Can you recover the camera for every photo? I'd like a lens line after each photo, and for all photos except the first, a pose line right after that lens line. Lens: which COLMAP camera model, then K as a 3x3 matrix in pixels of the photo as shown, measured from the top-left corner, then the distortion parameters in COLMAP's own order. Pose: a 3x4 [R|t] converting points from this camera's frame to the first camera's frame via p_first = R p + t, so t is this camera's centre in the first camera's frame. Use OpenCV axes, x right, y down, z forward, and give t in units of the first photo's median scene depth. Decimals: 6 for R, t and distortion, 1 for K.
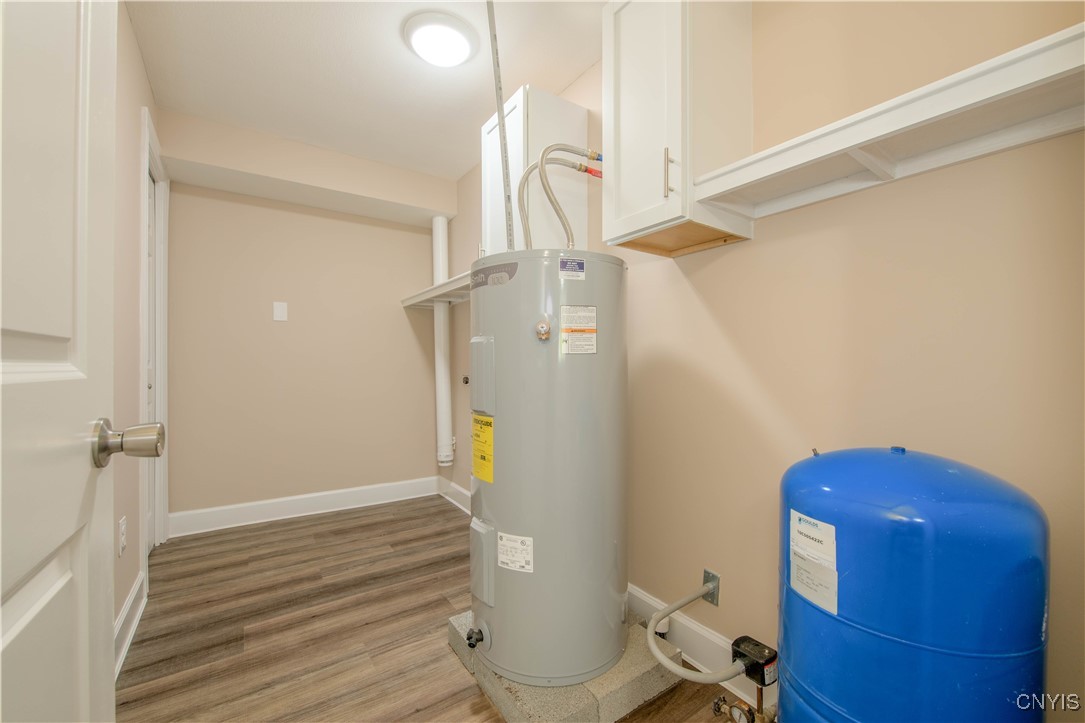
lens RADIAL K [[439.4, 0, 537.6], [0, 439.4, 363.3], [0, 0, 1]] dist [0.000113, -0.002720]
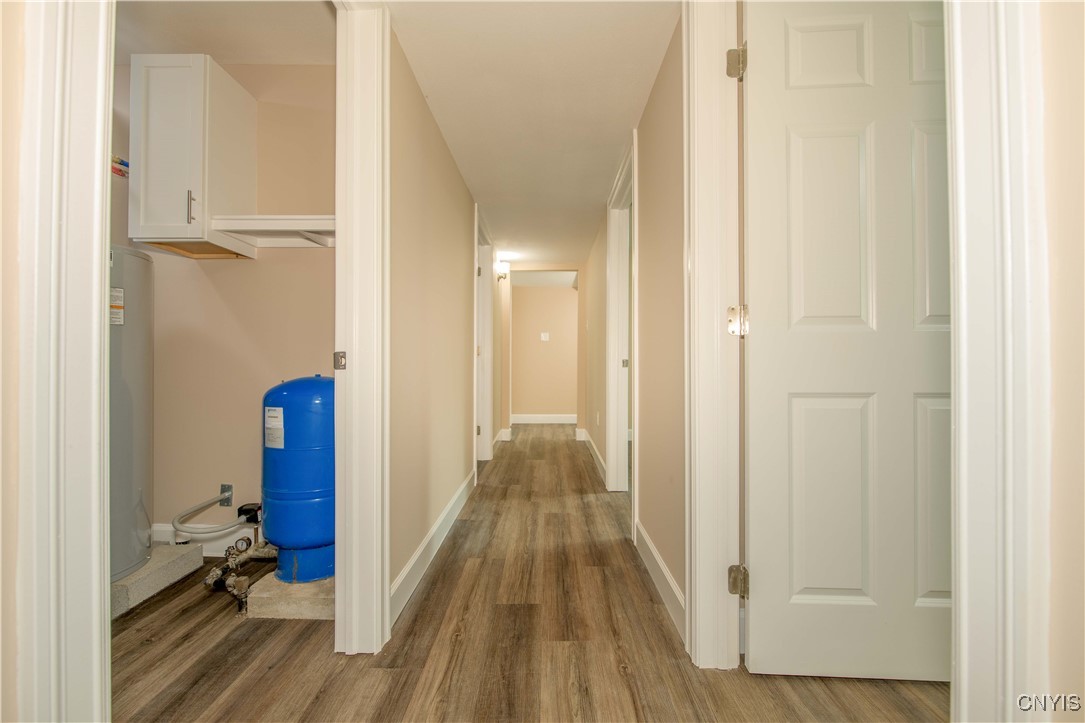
lens RADIAL K [[439.4, 0, 532.2], [0, 439.4, 364.1], [0, 0, 1]] dist [0.000113, -0.002720]
pose [[0.584178, -0.001578, 0.811624, -0.237753], [-0.006080, 0.999962, 0.006320, 0.087000], [-0.811603, -0.008627, 0.584146, -0.824866]]
